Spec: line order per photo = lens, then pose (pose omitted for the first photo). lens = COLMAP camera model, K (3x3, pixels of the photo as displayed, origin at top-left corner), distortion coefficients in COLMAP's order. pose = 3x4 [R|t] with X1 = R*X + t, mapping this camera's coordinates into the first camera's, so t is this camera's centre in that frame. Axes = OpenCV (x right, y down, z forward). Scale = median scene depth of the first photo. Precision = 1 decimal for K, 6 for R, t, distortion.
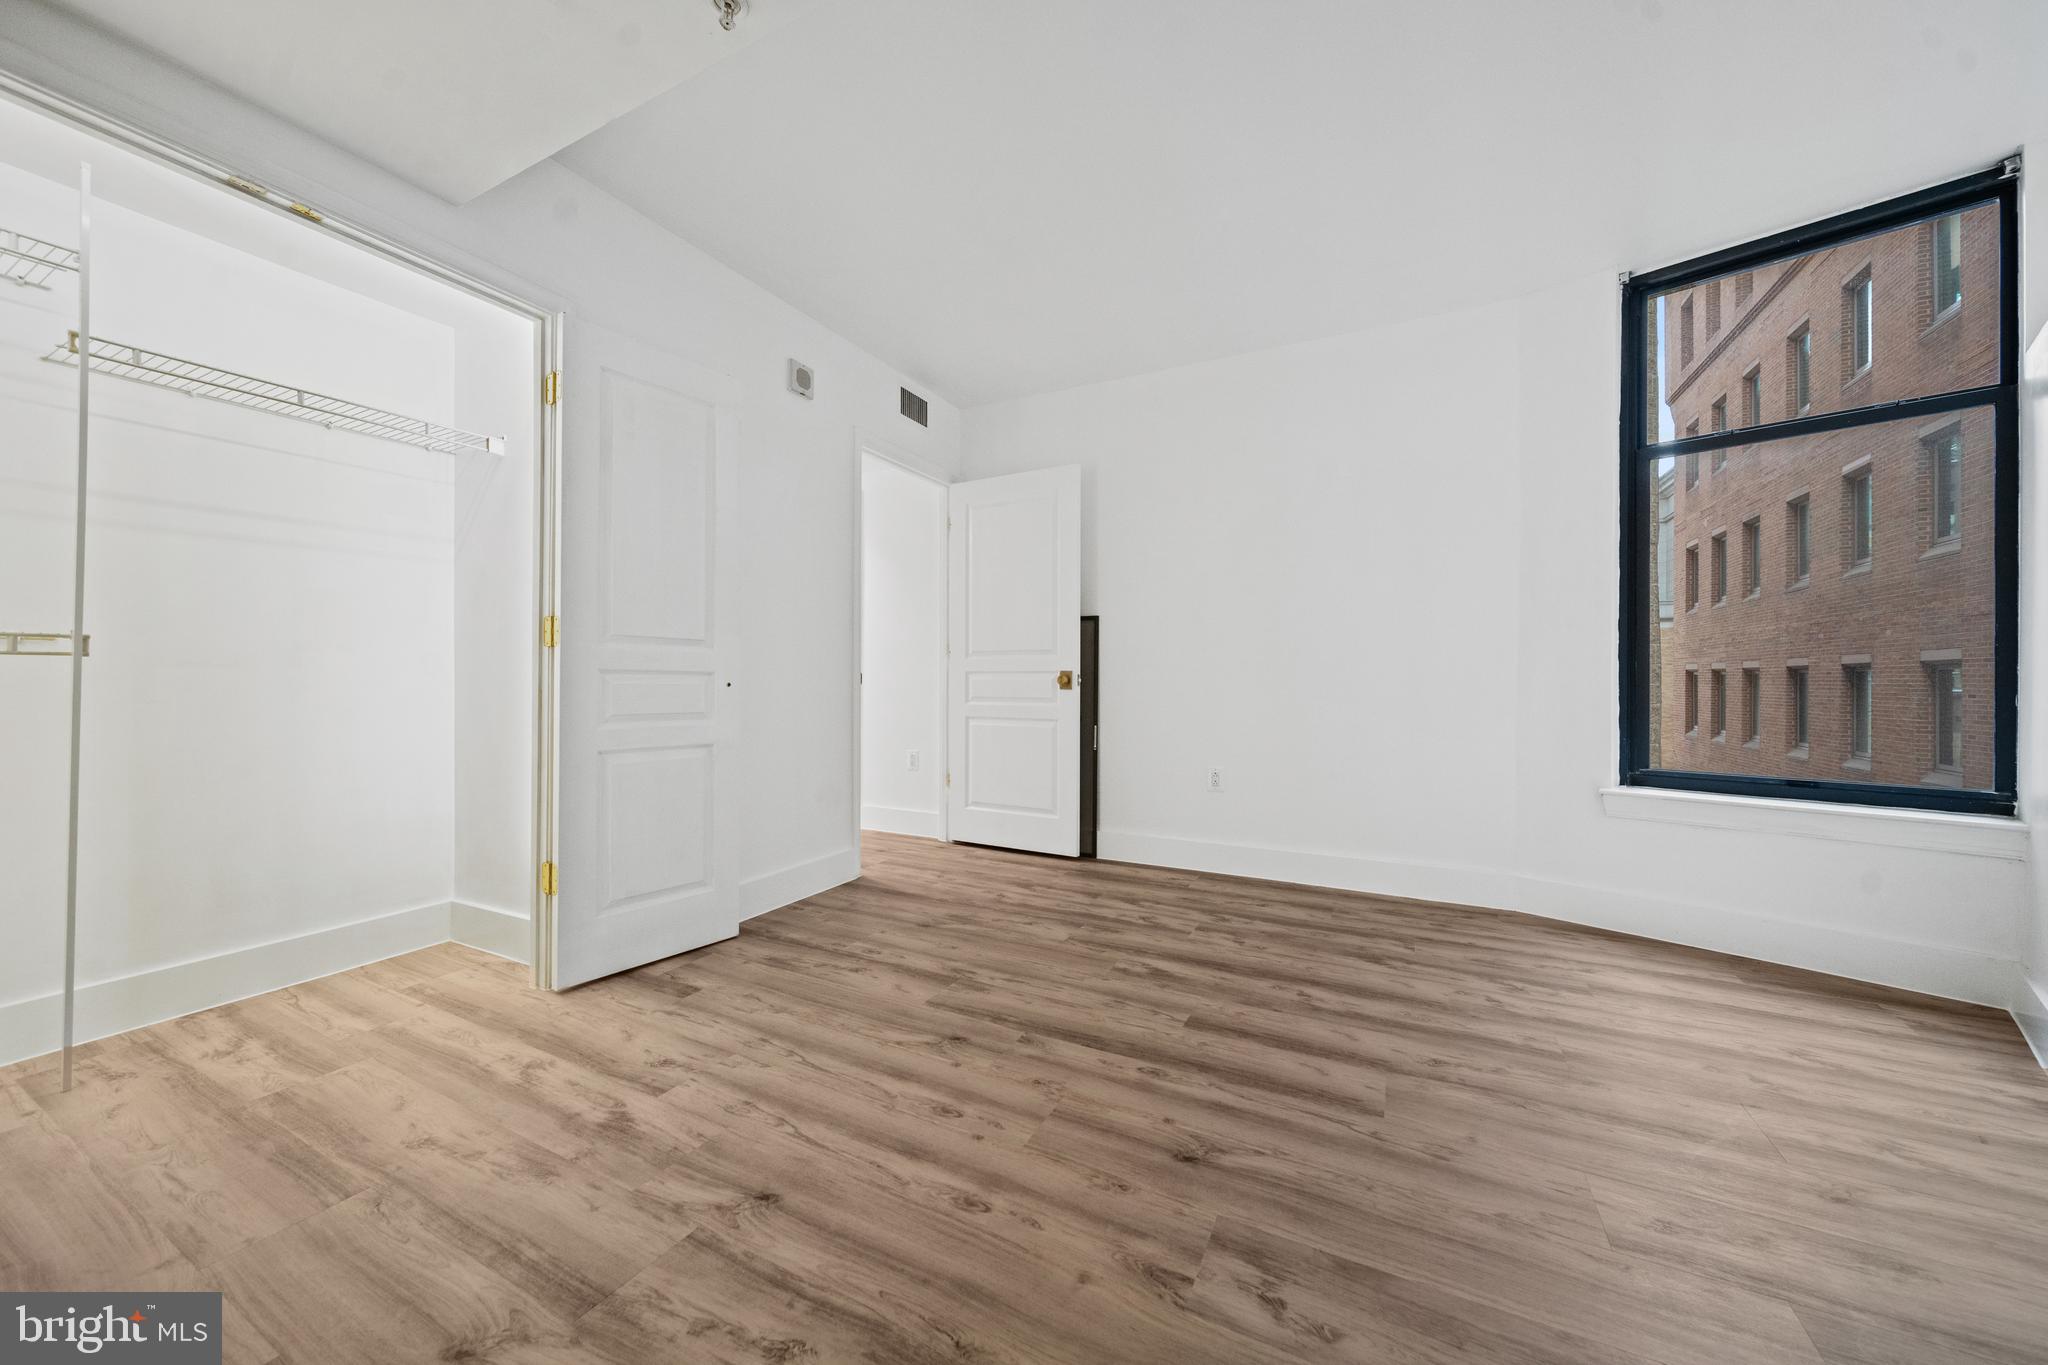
lens RADIAL K [[736.9, 0, 1014.1], [0, 736.9, 676.8], [0, 0, 1]] dist [-0.001715, -0.000736]
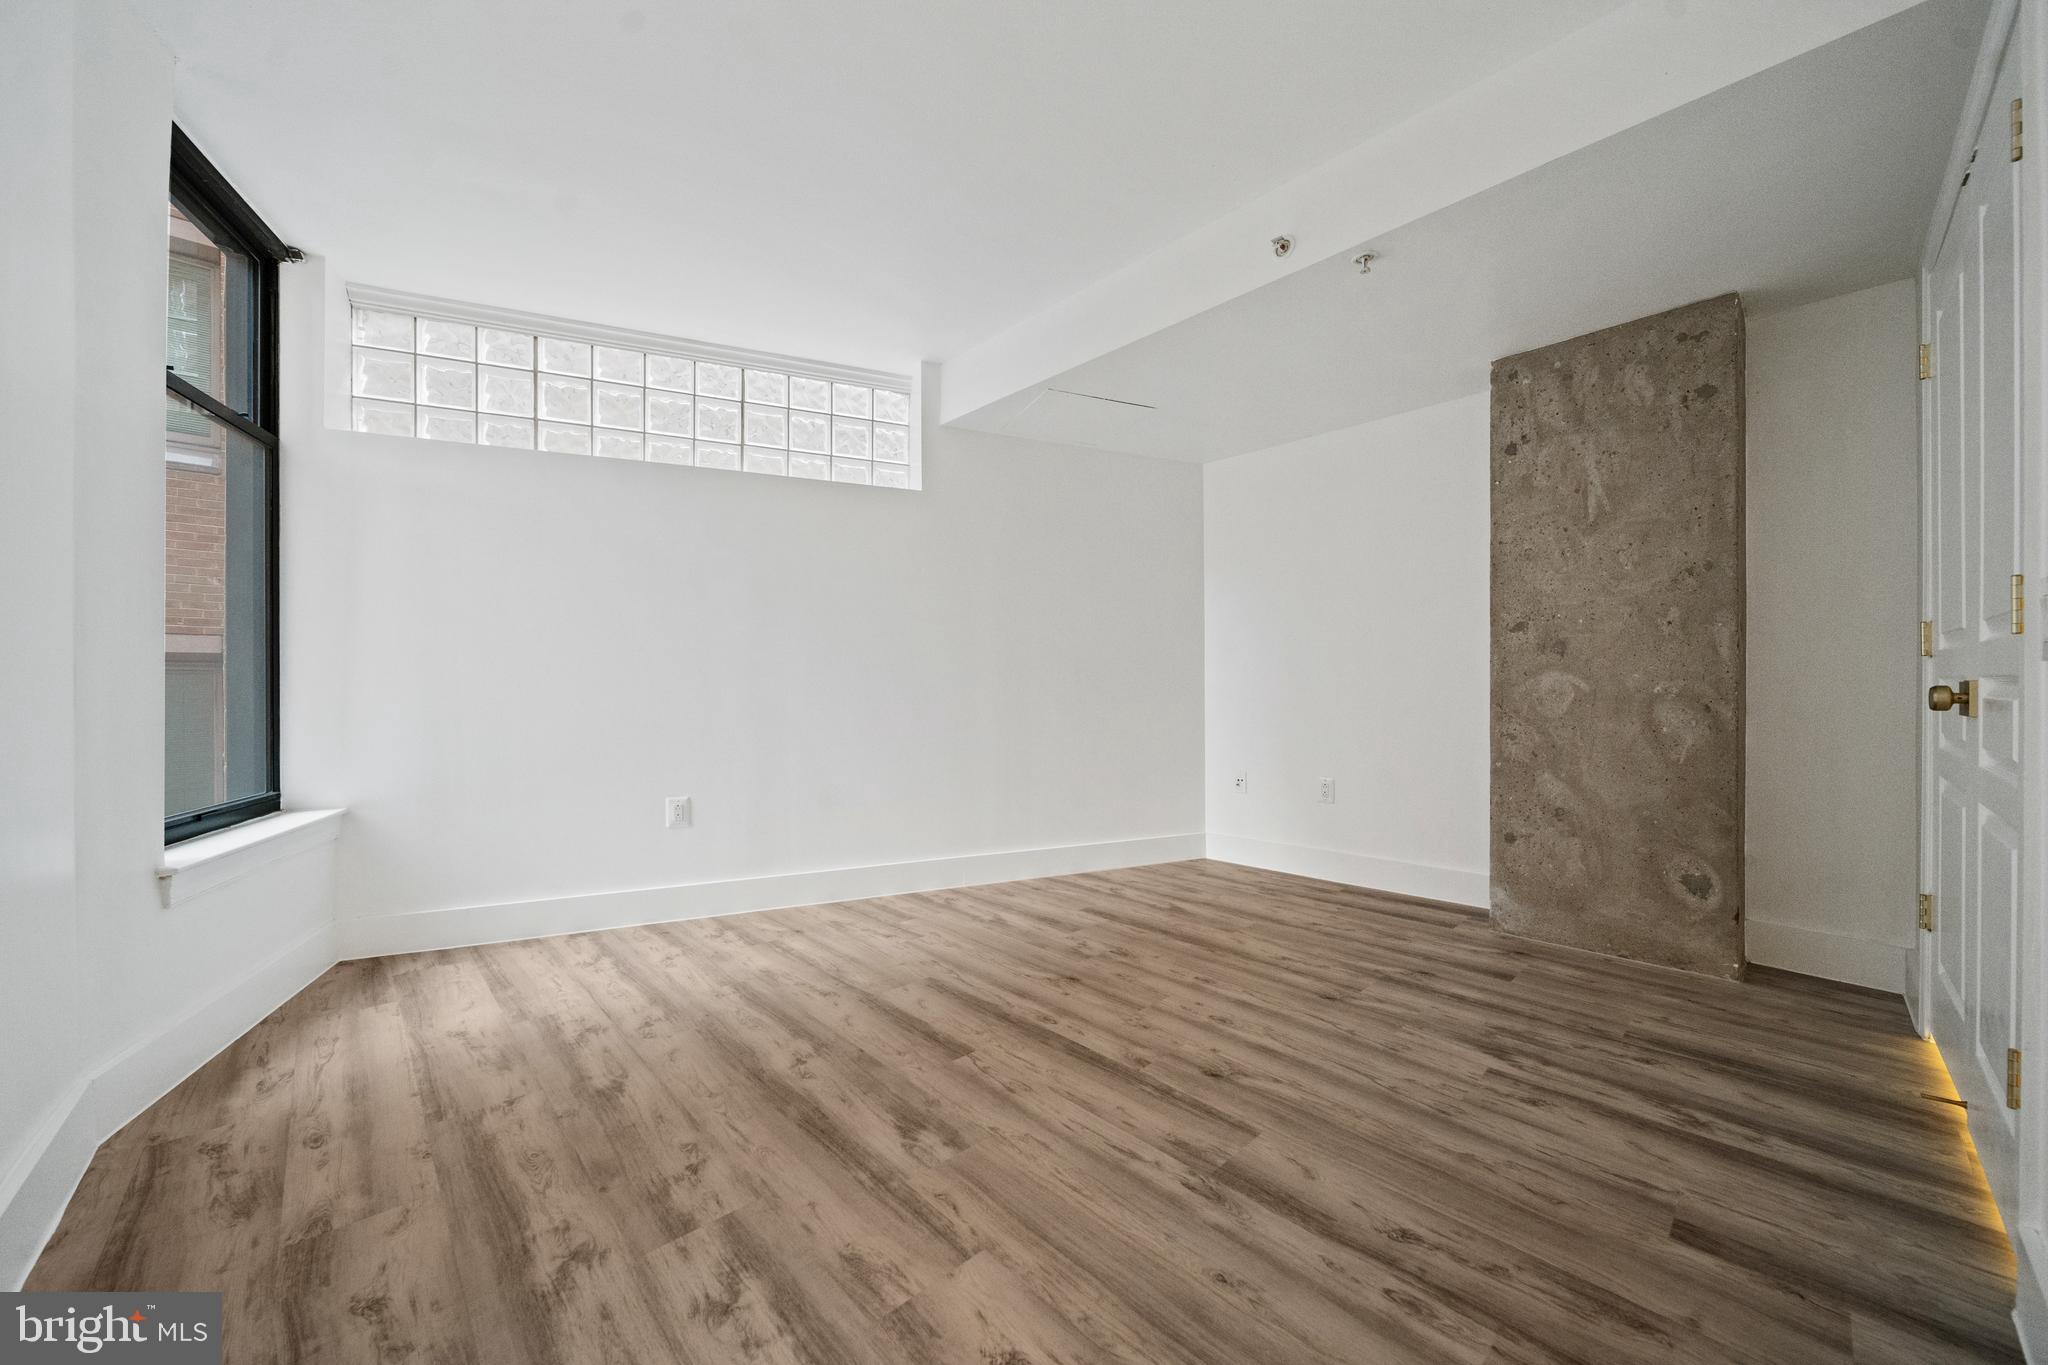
lens RADIAL K [[736.9, 0, 1013.1], [0, 736.9, 693.5], [0, 0, 1]] dist [-0.001715, -0.000736]
pose [[-0.942574, -0.001340, 0.333993, -0.138188], [-0.000373, 0.999996, 0.002960, -0.002907], [-0.333996, 0.002666, -0.942571, 1.828521]]
